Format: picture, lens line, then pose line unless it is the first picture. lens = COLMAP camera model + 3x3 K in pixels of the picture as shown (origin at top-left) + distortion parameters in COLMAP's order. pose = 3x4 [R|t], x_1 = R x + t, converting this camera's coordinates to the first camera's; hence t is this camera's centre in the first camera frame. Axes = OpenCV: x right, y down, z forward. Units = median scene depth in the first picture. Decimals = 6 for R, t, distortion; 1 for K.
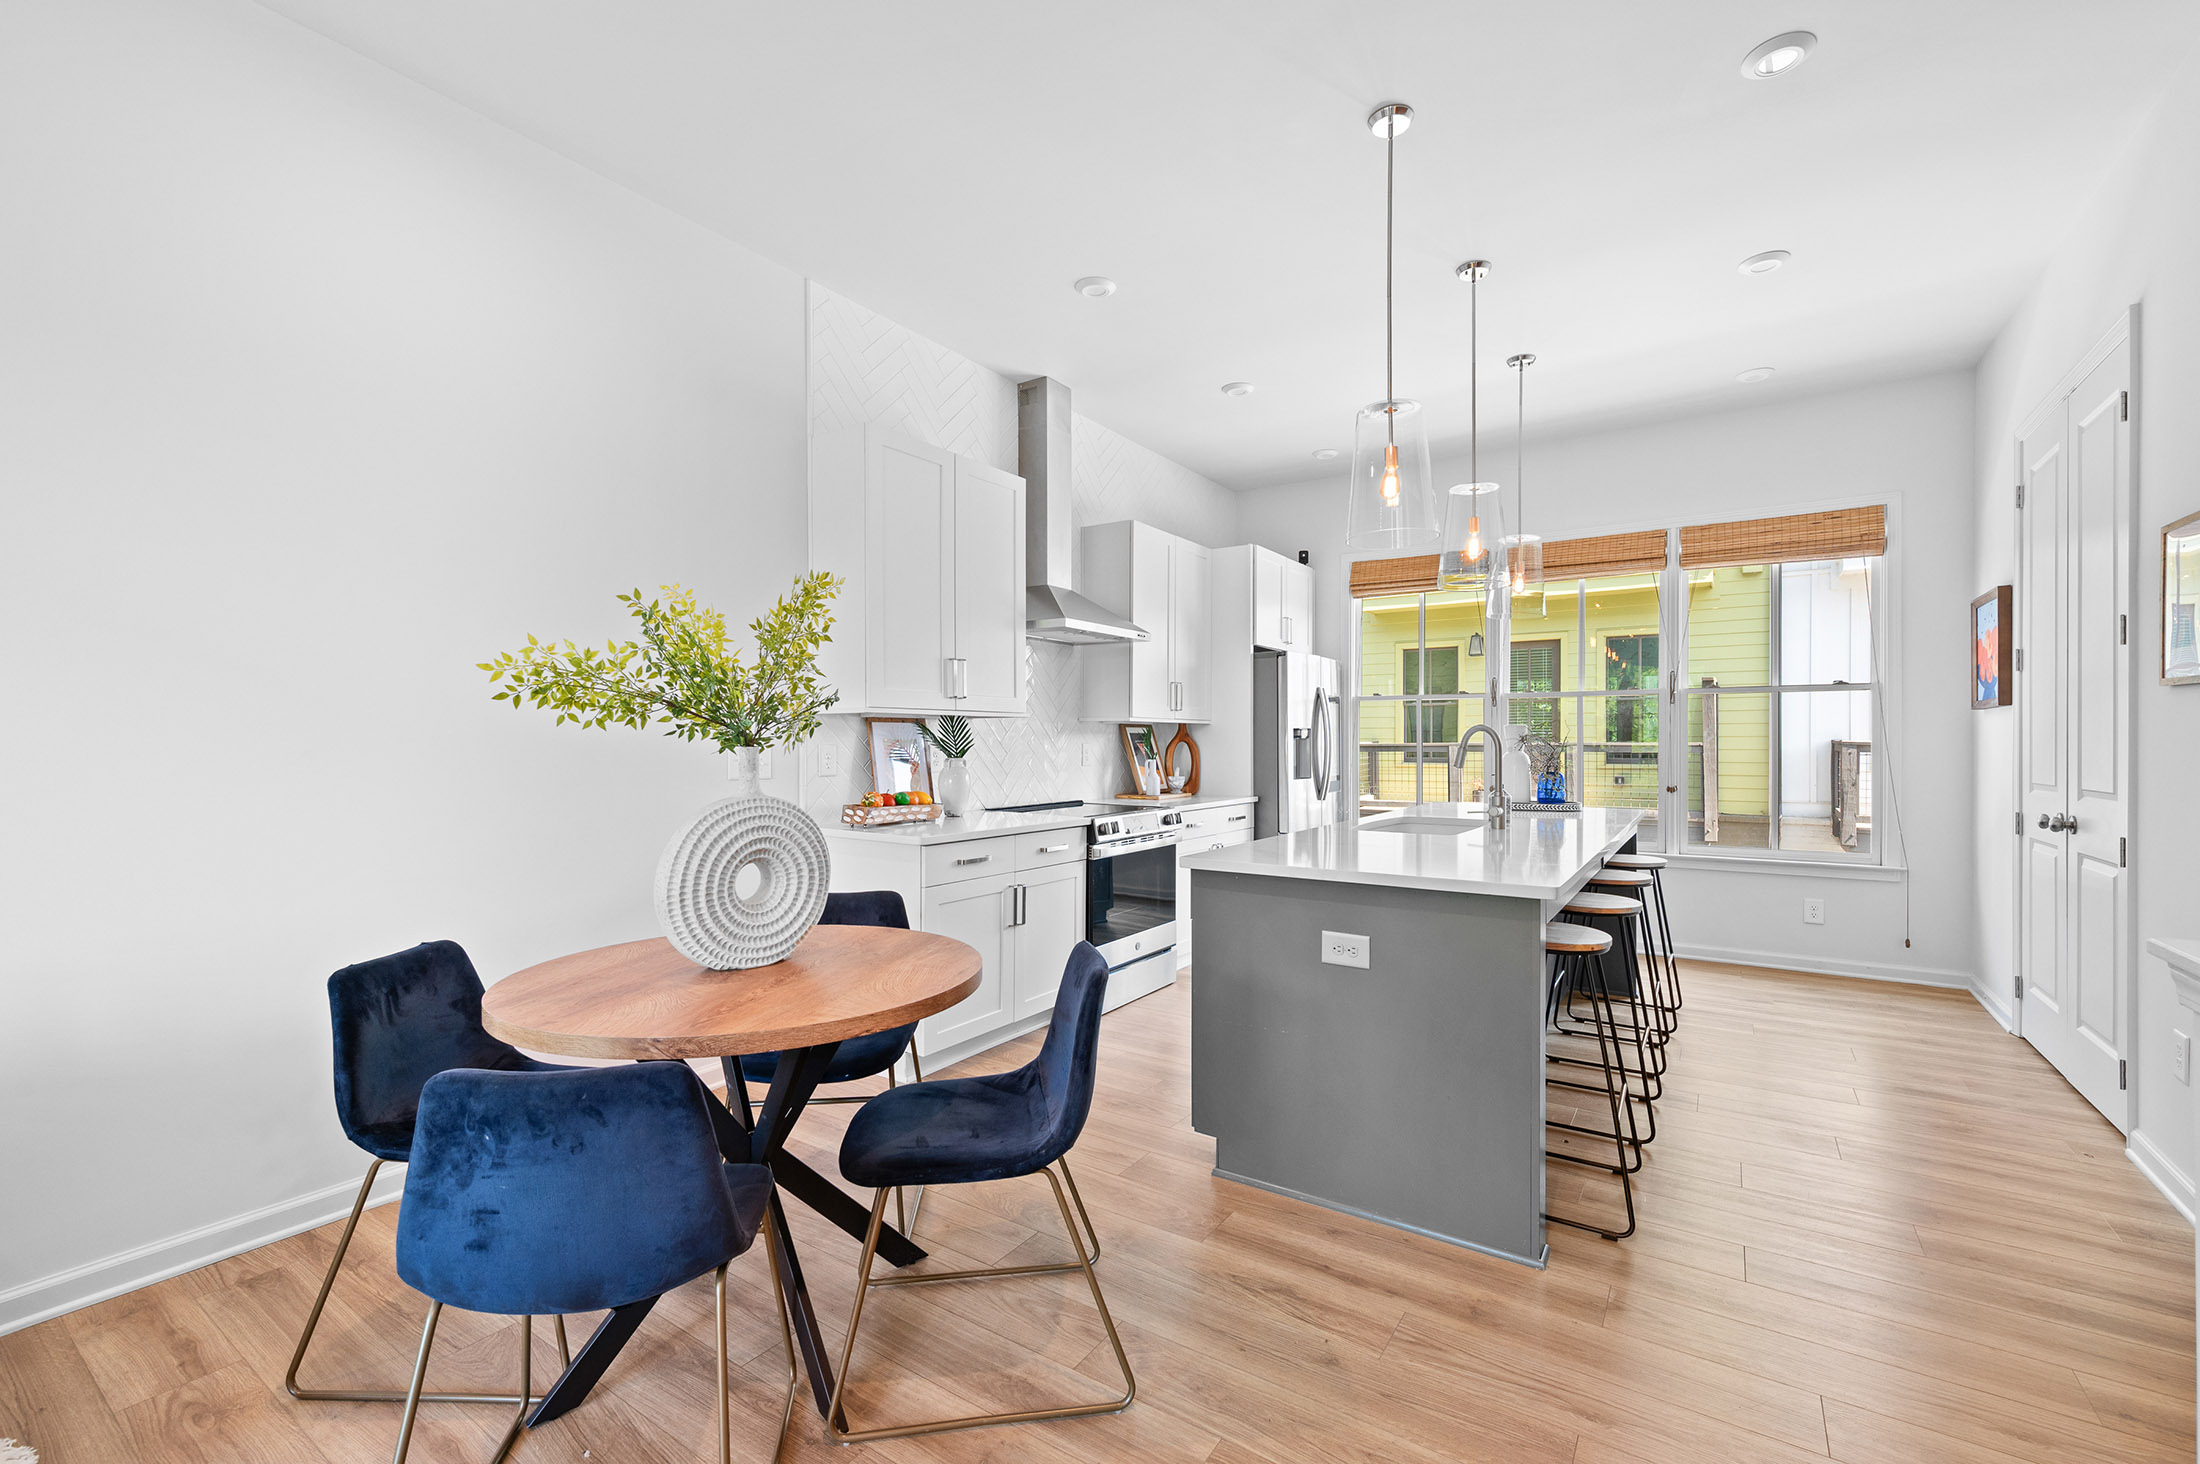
lens RADIAL K [[922.8, 0, 1105.5], [0, 922.8, 748.4], [0, 0, 1]] dist [0.000605, 0.000383]
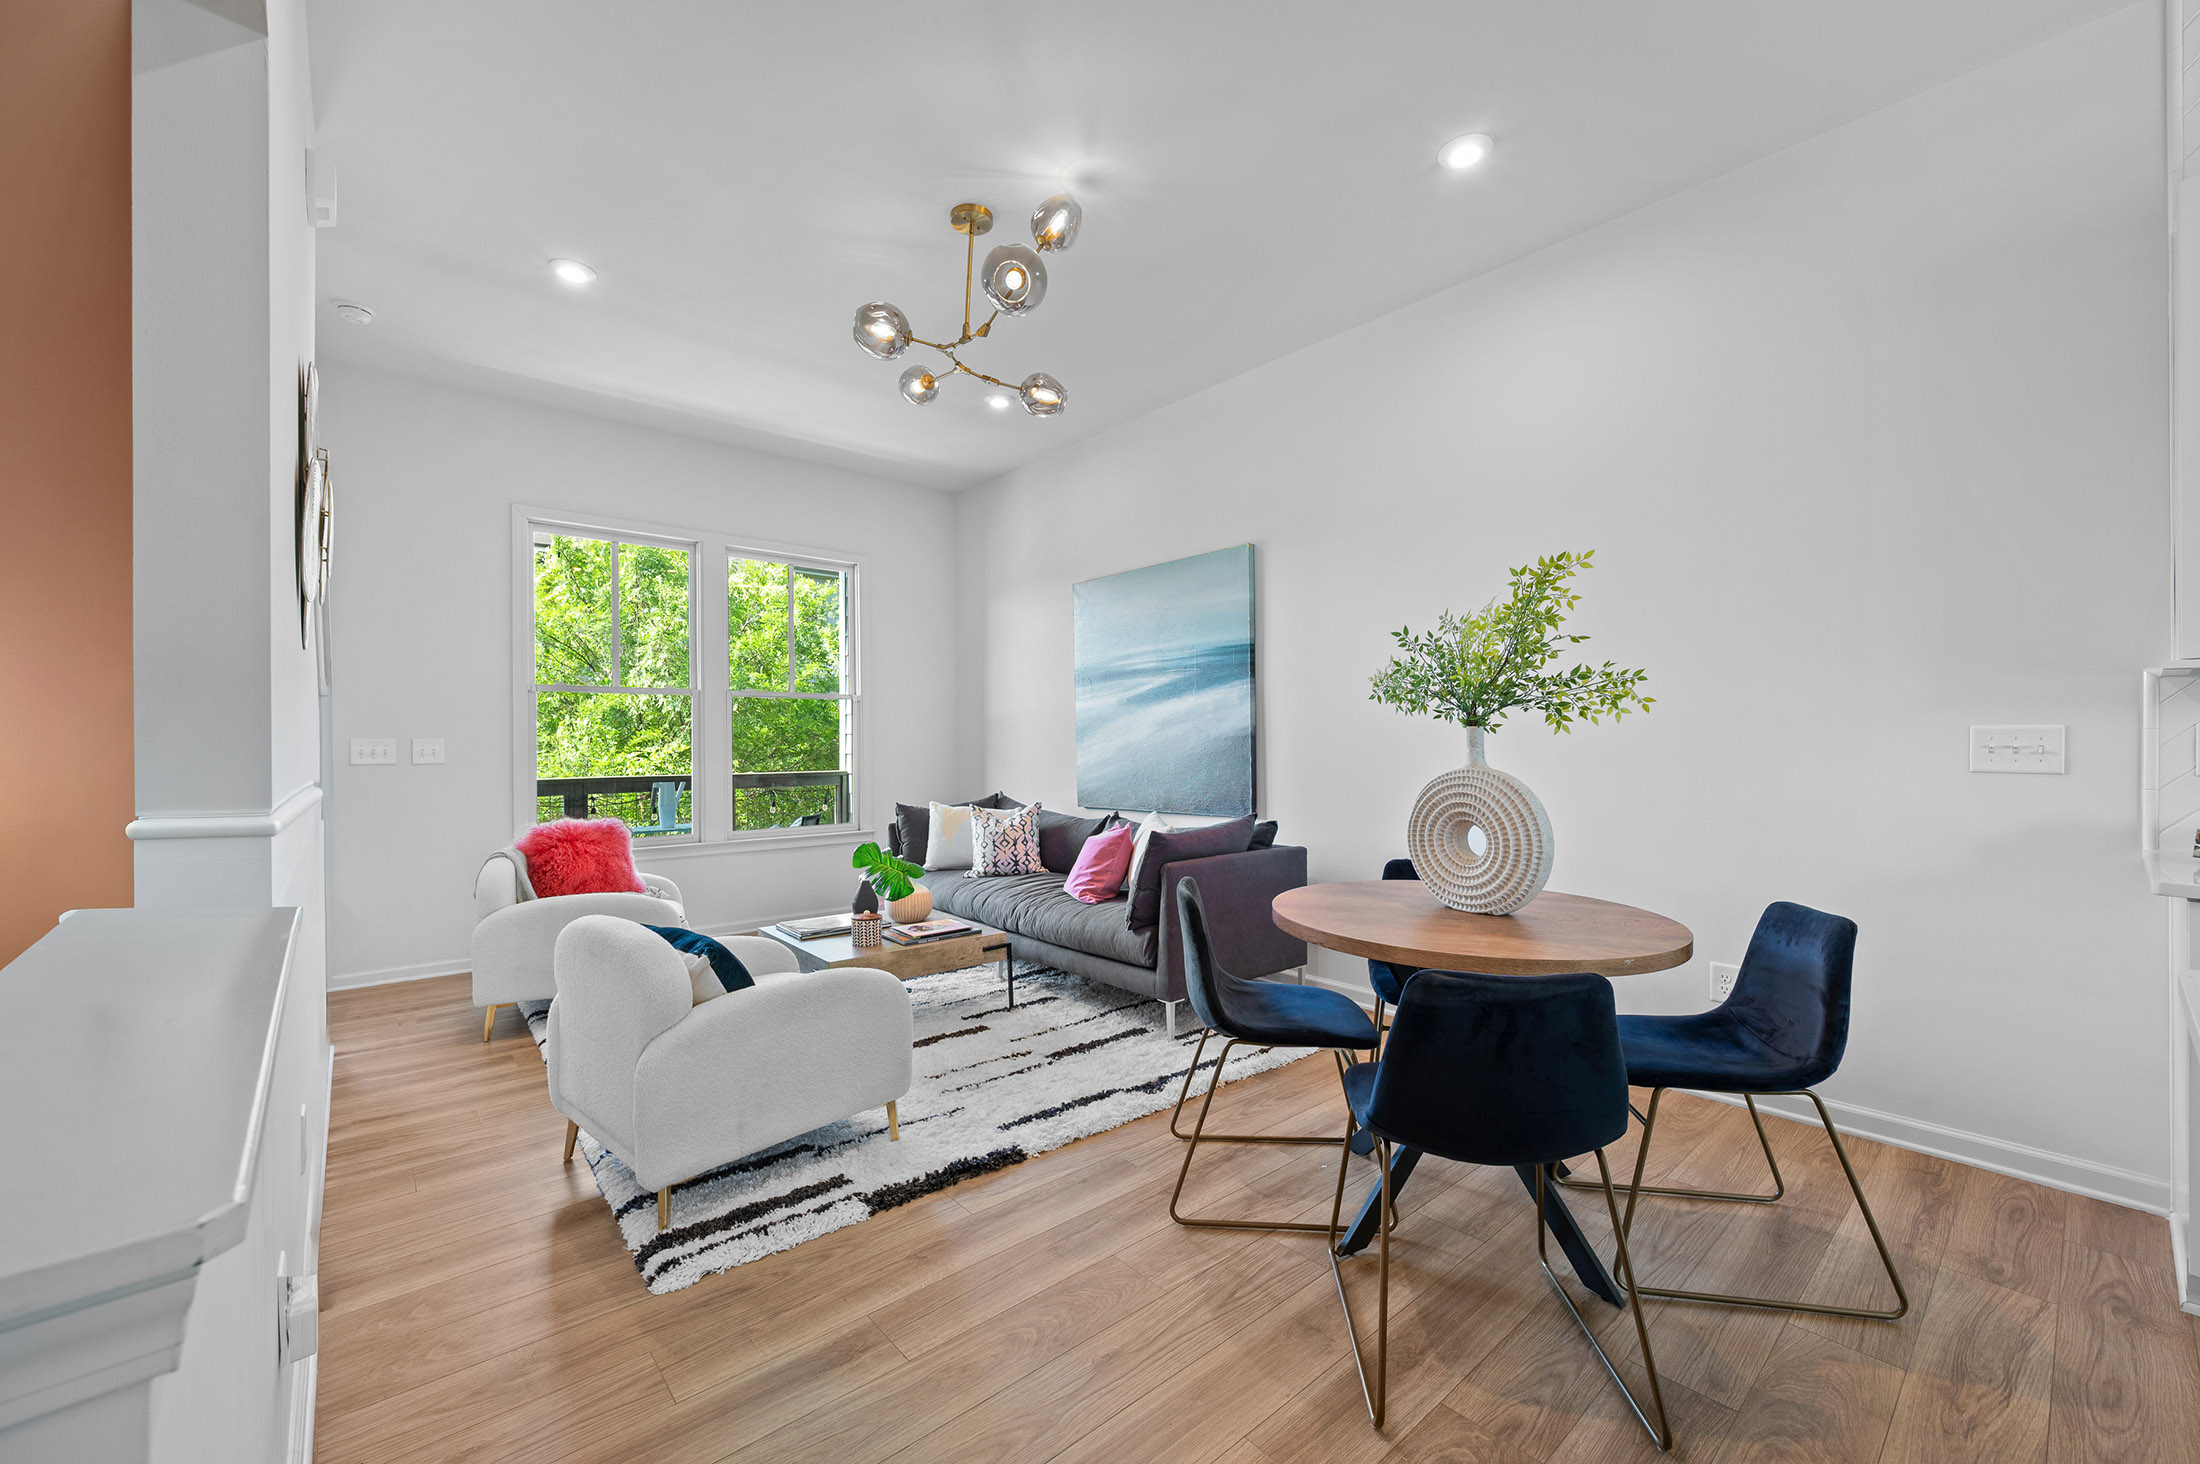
lens RADIAL K [[864.6, 0, 1102.6], [0, 864.6, 741.4], [0, 0, 1]] dist [0.001389, -0.001006]
pose [[-0.263113, 0.000235, -0.964765, 0.373241], [-0.004315, 0.999990, 0.001420, 0.008326], [0.964755, 0.004537, -0.263110, 0.381692]]
